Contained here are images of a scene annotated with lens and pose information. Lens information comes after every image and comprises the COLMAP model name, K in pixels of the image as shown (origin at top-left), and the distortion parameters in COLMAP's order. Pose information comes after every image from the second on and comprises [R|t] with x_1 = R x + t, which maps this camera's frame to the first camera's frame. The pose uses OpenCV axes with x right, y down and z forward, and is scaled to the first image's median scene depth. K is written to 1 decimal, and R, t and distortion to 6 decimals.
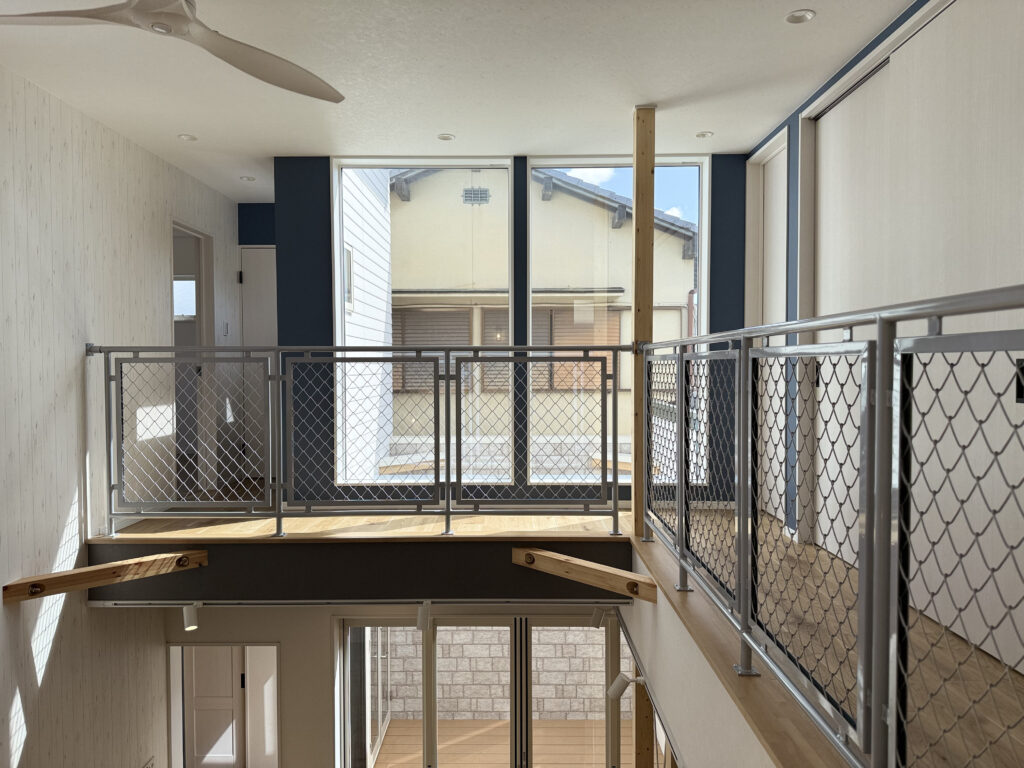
lens RADIAL K [[716.8, 0, 506.5], [0, 716.8, 382.6], [0, 0, 1]] dist [0.090332, -0.154518]
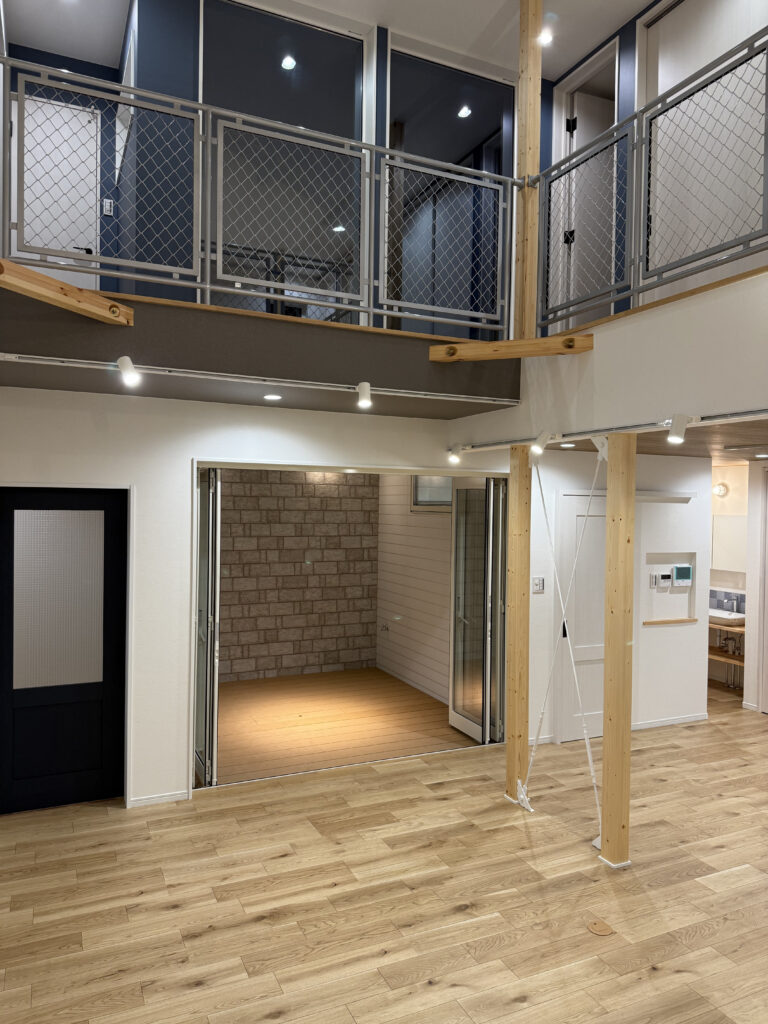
lens RADIAL K [[712.1, 0, 384.9], [0, 712.1, 513.2], [0, 0, 1]] dist [0.103318, -0.147295]
pose [[0.903636, 0.010232, 0.428178, -0.501438], [-0.008564, 0.999946, -0.005823, 0.477587], [-0.428215, 0.001595, 0.903676, 0.049687]]
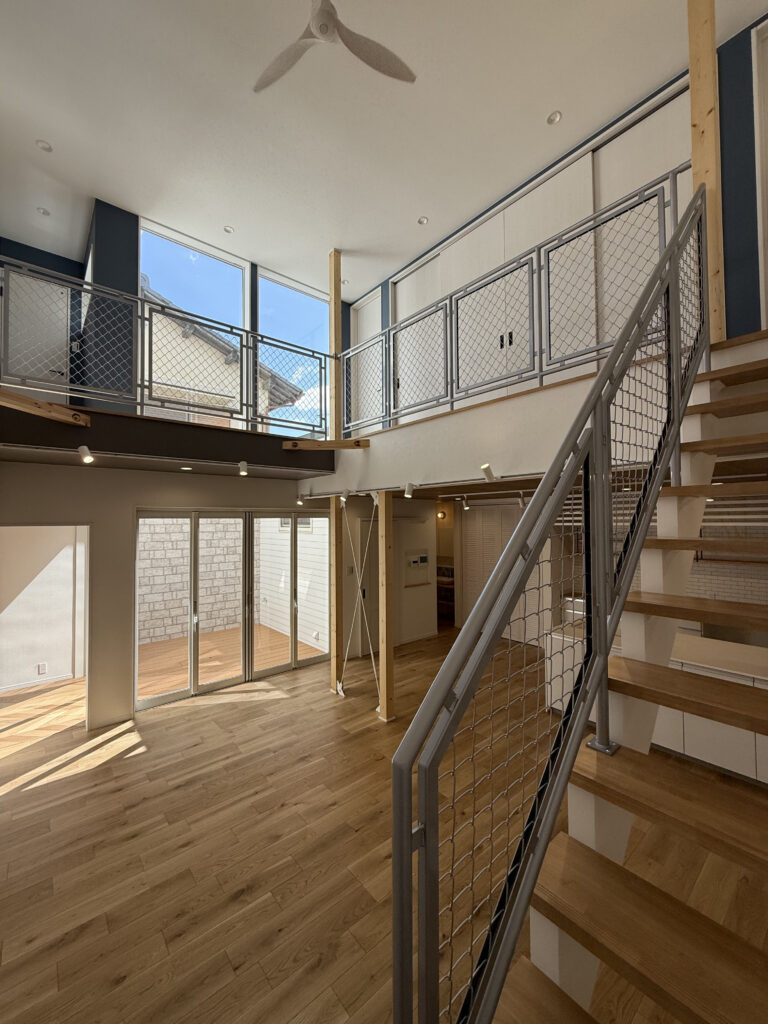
lens RADIAL K [[407.4, 0, 384.6], [0, 407.4, 509.1], [0, 0, 1]] dist [0.000665, -0.000148]
pose [[0.754311, 0.015426, 0.656336, -0.490366], [0.019787, 0.998736, -0.046214, 0.457135], [-0.656219, 0.047847, 0.753052, 0.000980]]
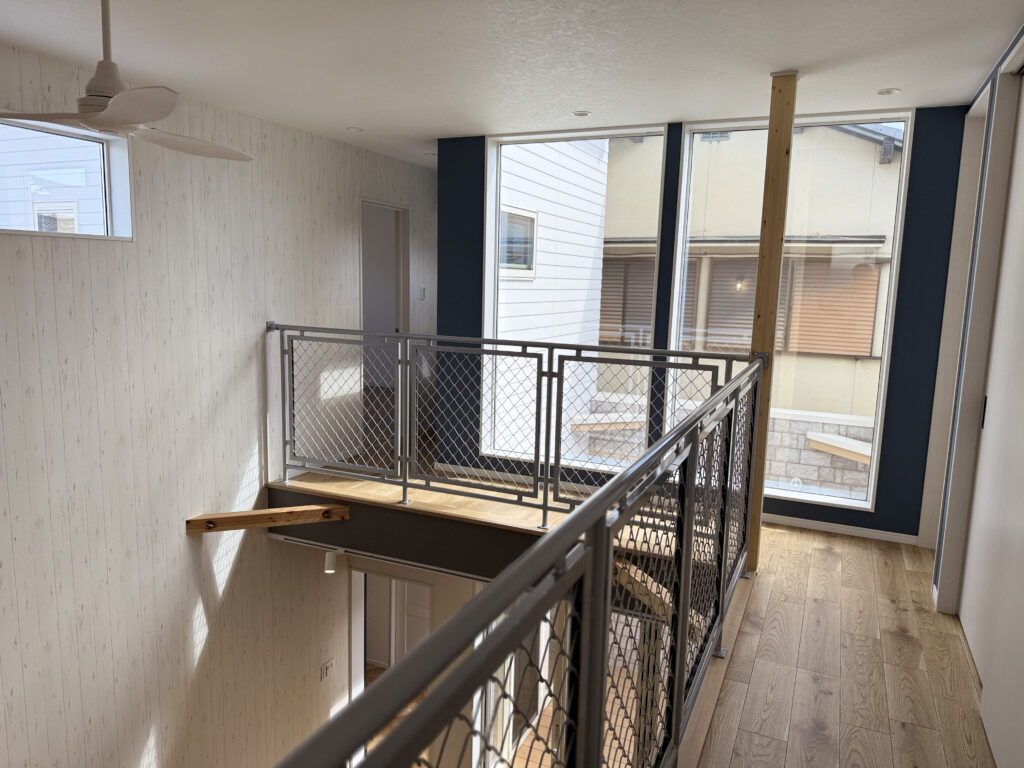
lens RADIAL K [[719.1, 0, 511.0], [0, 719.1, 383.6], [0, 0, 1]] dist [0.096011, -0.150015]
pose [[0.913272, 0.086235, -0.398117, 0.261006], [-0.038832, 0.991315, 0.125645, -0.116078], [0.405495, -0.099288, 0.908689, 0.073208]]
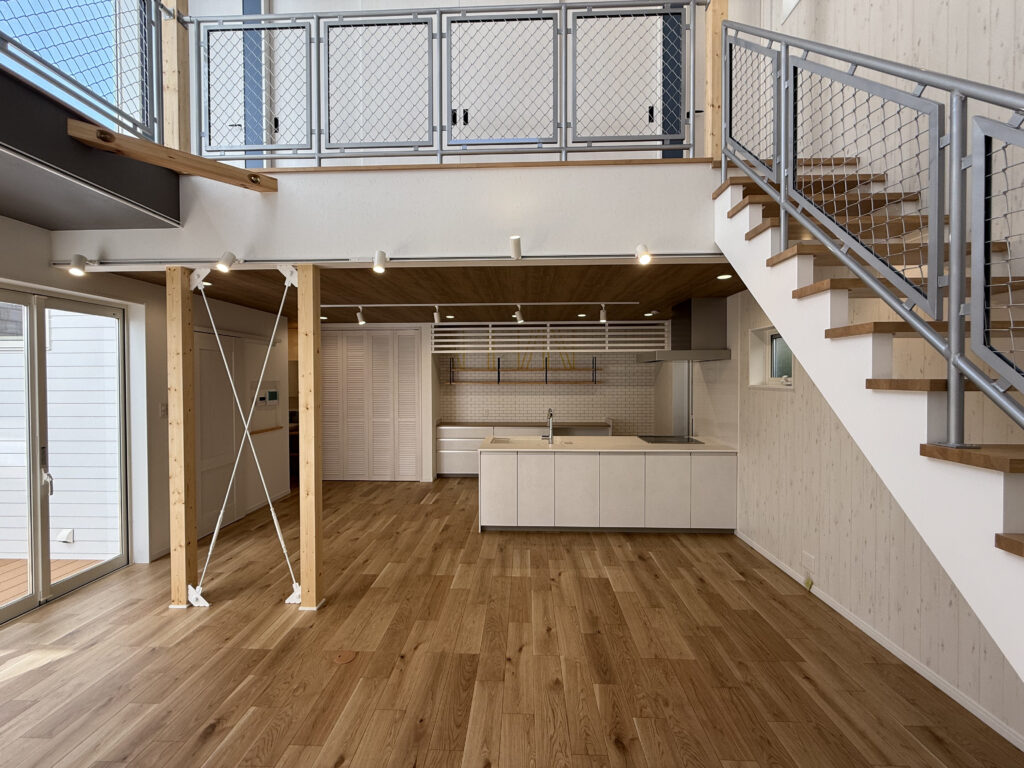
lens RADIAL K [[410.1, 0, 509.6], [0, 410.1, 382.2], [0, 0, 1]] dist [0.000848, 0.000237]
pose [[0.032832, -0.012262, 0.999386, -0.483679], [0.024739, 0.999628, 0.011453, 0.556601], [-0.999155, 0.024348, 0.033123, 0.423887]]
